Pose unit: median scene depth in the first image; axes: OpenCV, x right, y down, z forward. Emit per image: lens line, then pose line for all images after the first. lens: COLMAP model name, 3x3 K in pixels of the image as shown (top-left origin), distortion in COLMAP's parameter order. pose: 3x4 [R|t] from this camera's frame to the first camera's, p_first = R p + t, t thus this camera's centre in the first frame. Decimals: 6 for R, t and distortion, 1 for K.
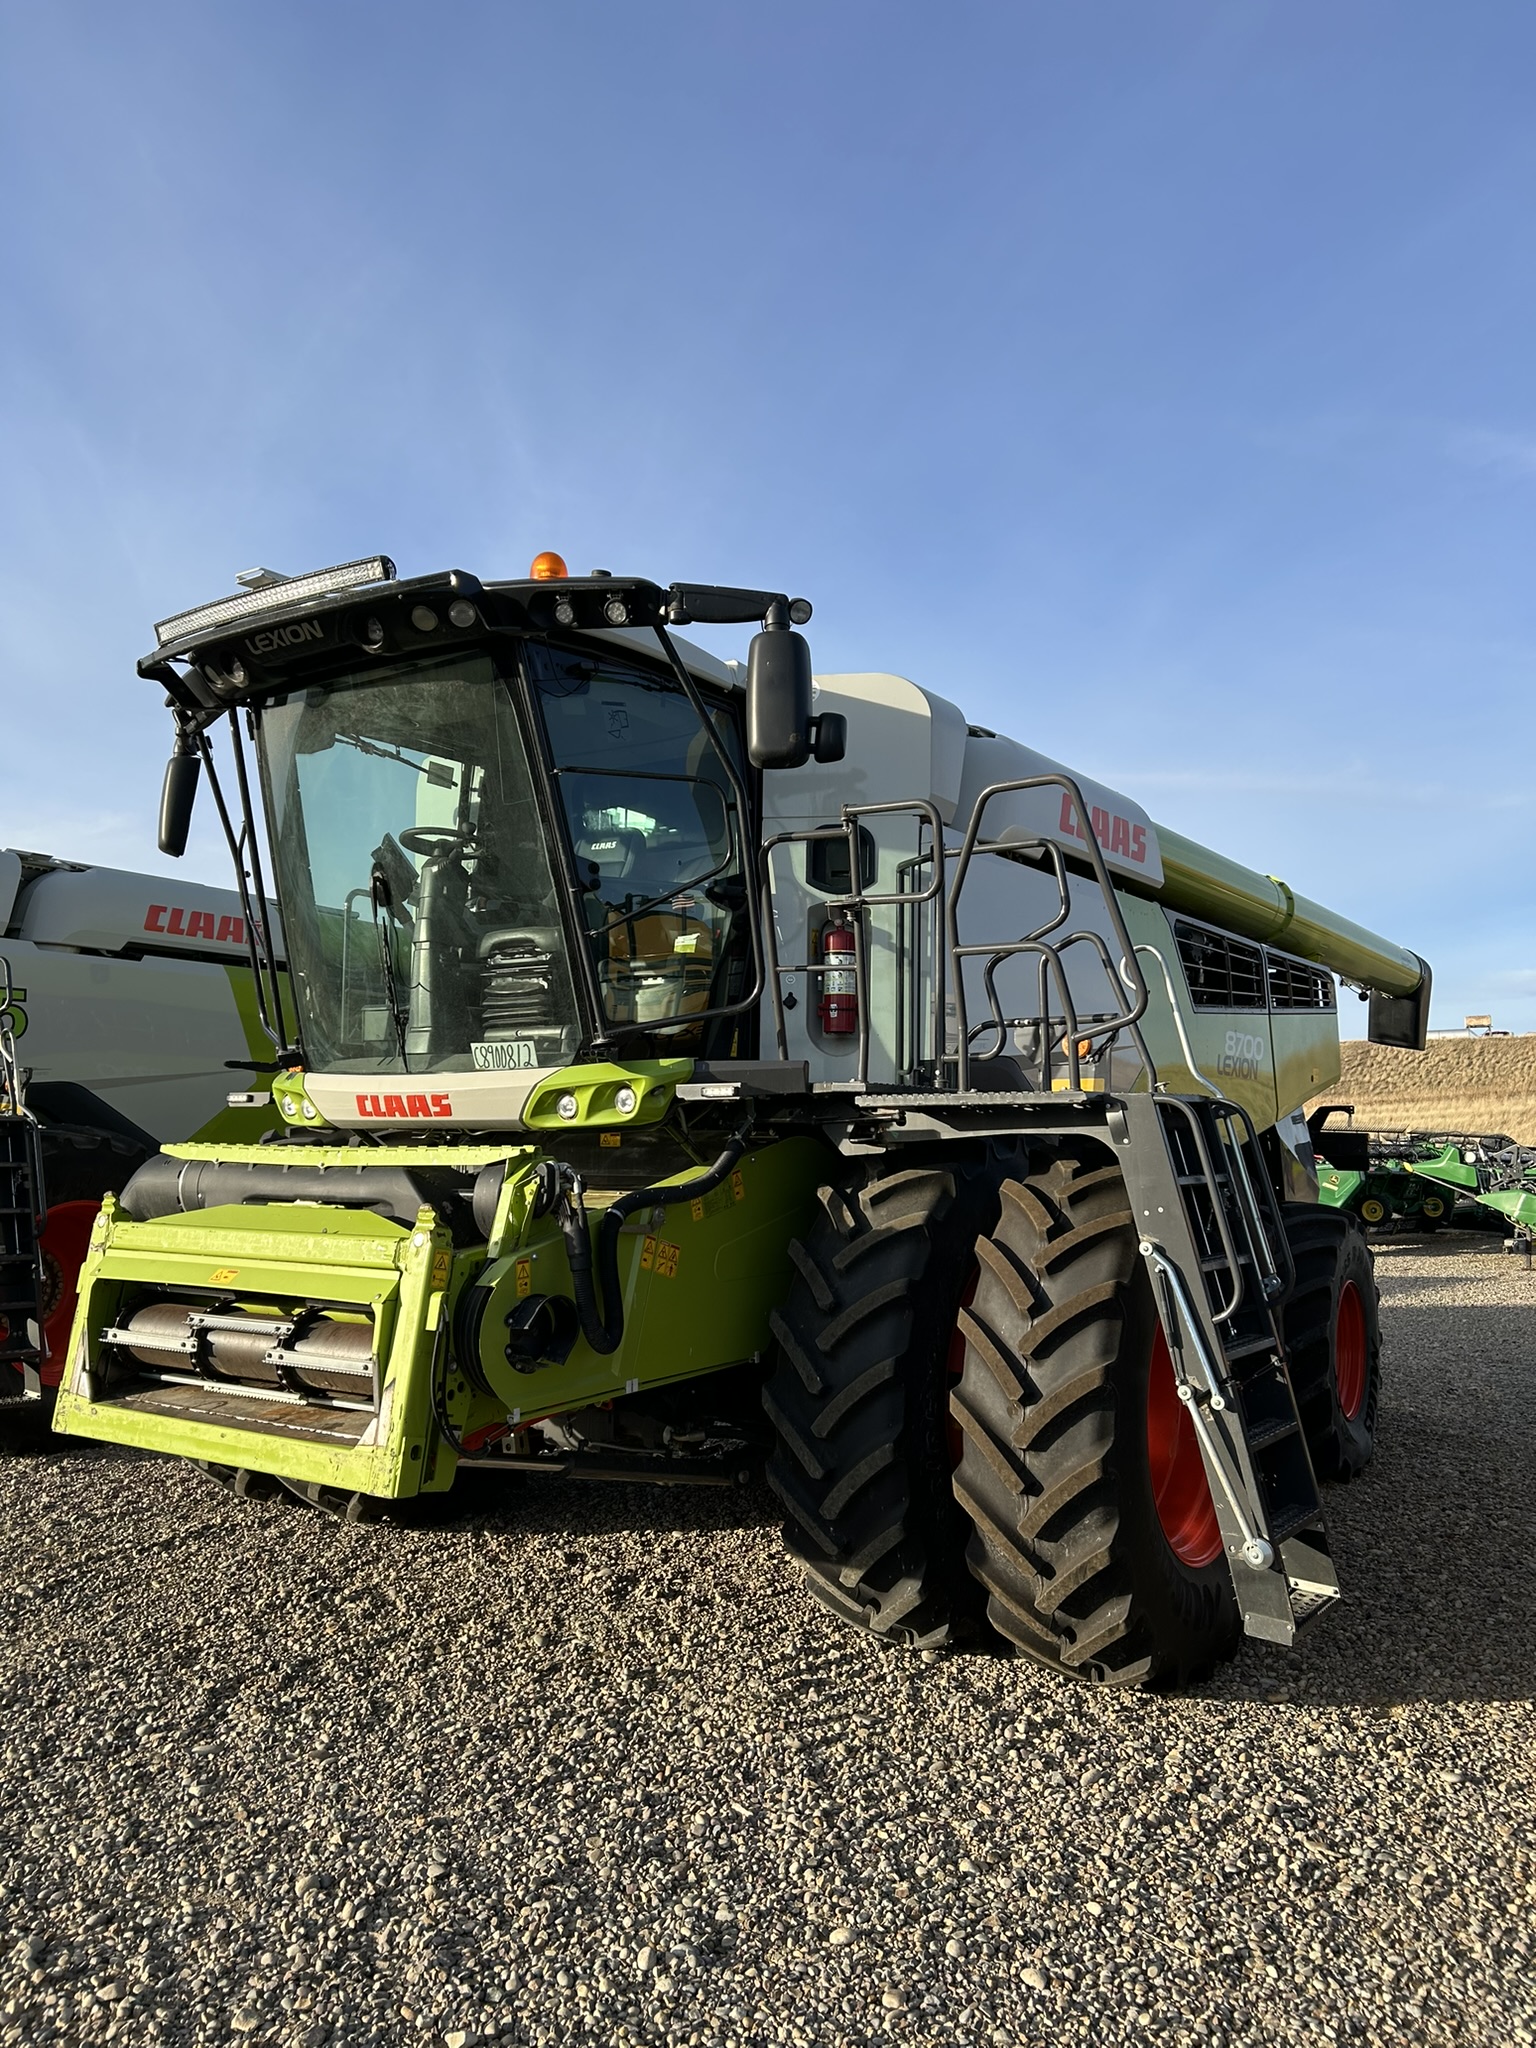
lens RADIAL K [[1605.1, 0, 768.0], [0, 1605.1, 1024.0], [0, 0, 1]] dist [0.001592, 0.000658]
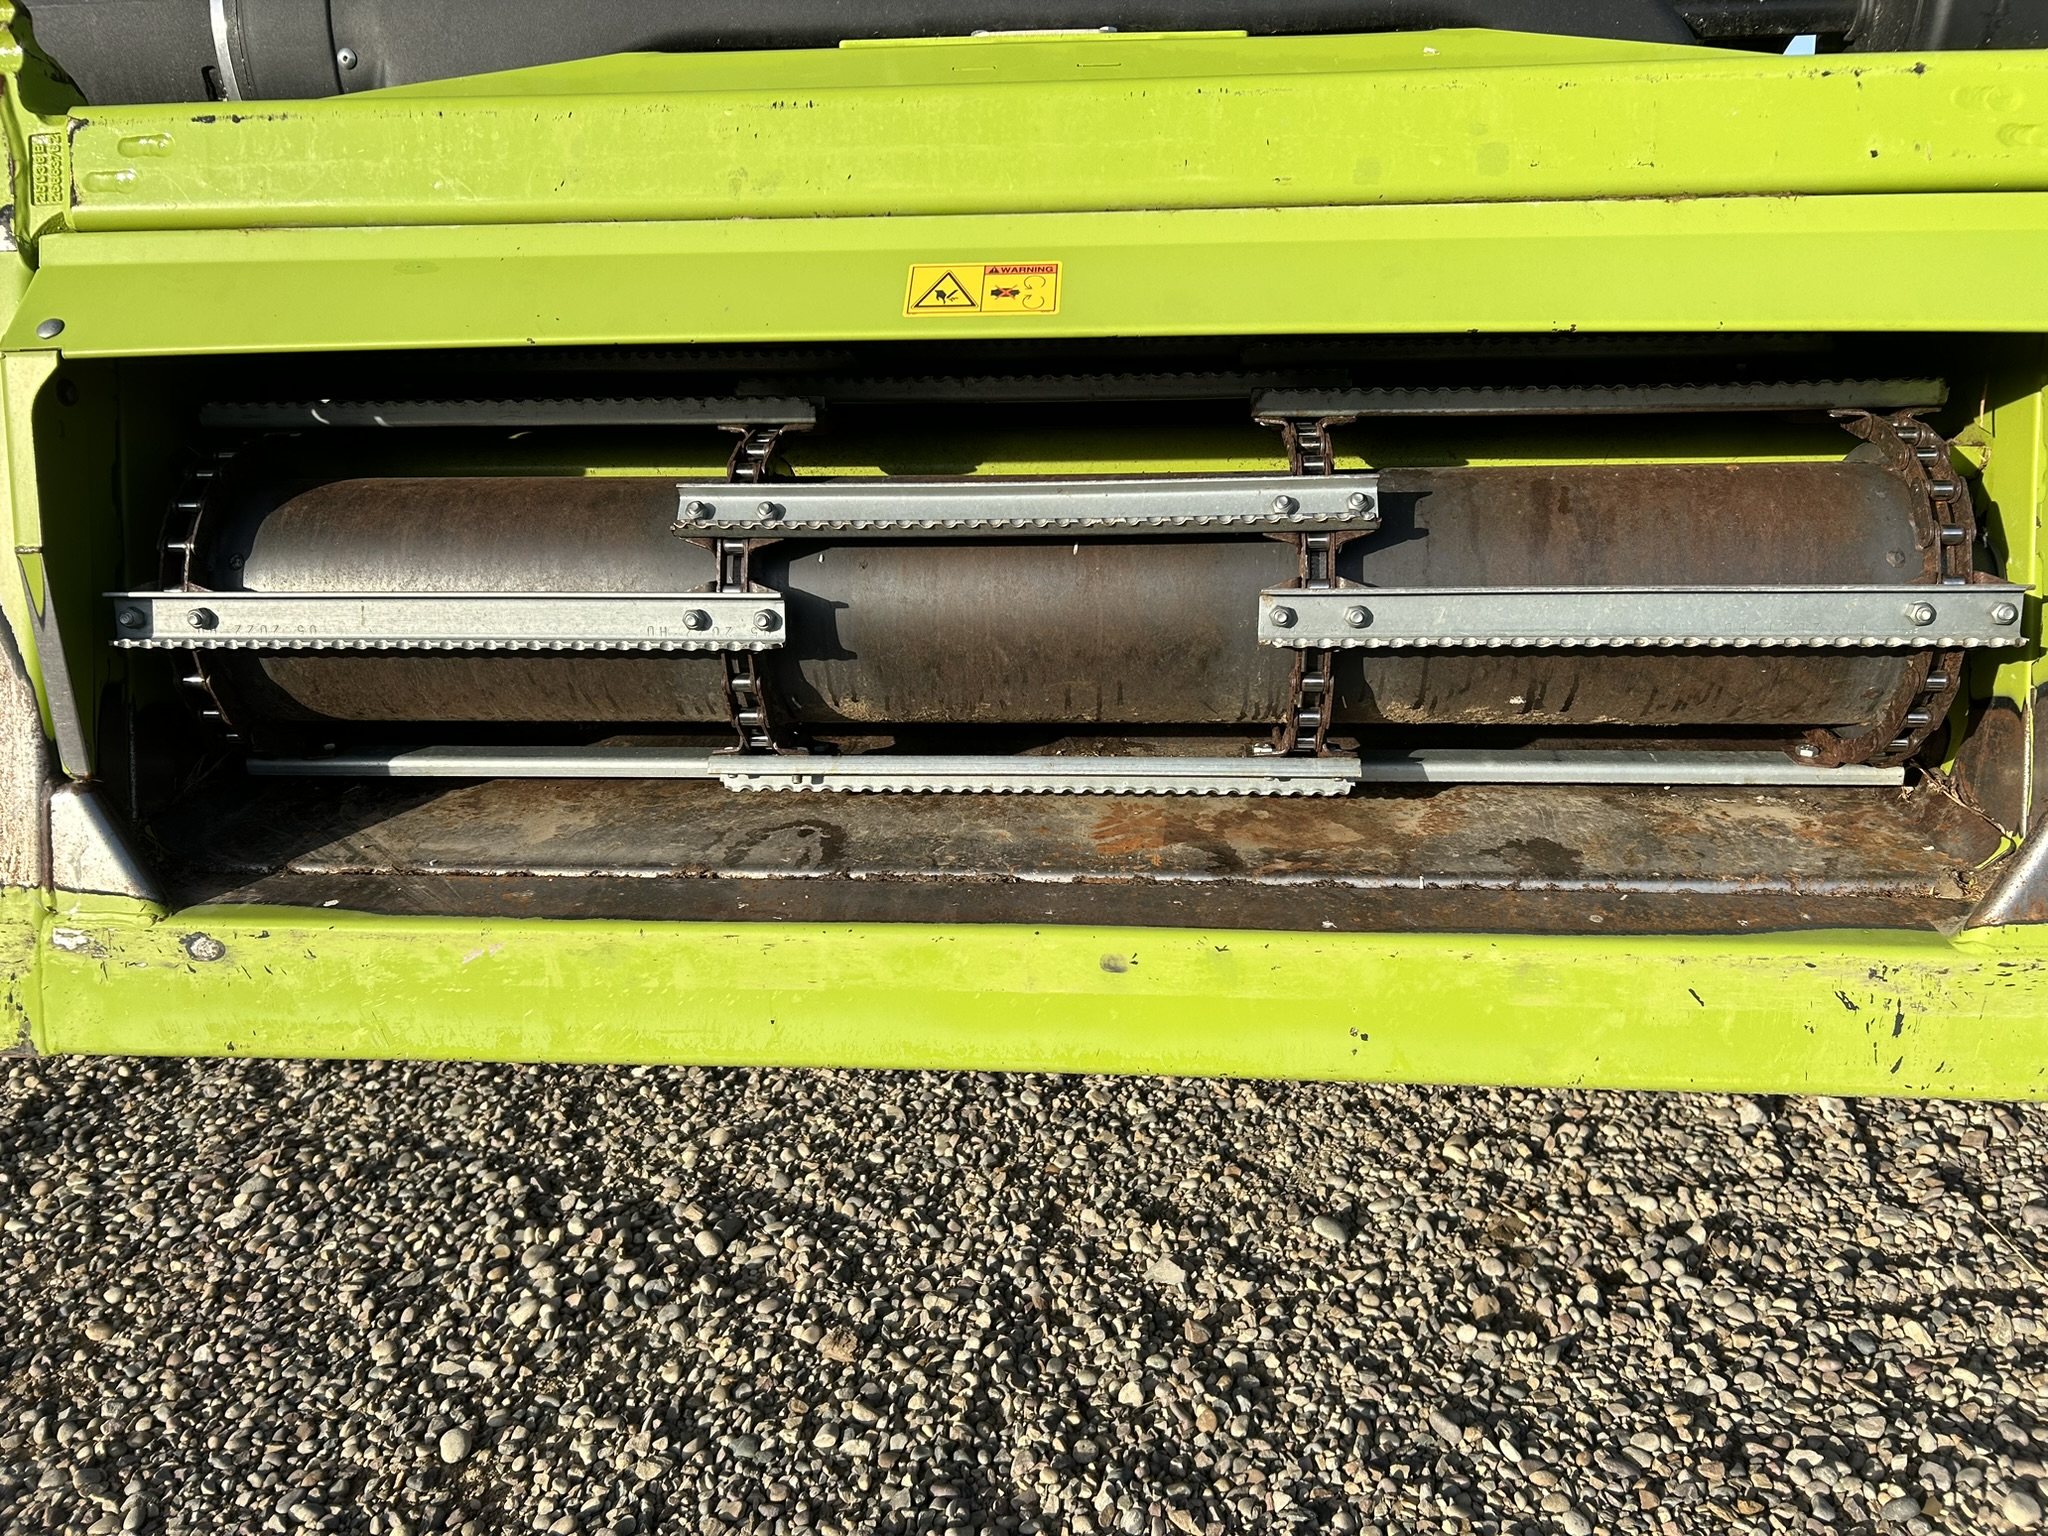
lens RADIAL K [[1605.1, 0, 1024.0], [0, 1605.1, 768.0], [0, 0, 1]] dist [0.001592, 0.000658]
pose [[0.853308, -0.136394, 0.503252, -0.423280], [-0.022939, 0.954425, 0.297568, 0.143087], [-0.520903, -0.265461, 0.811289, 0.743884]]
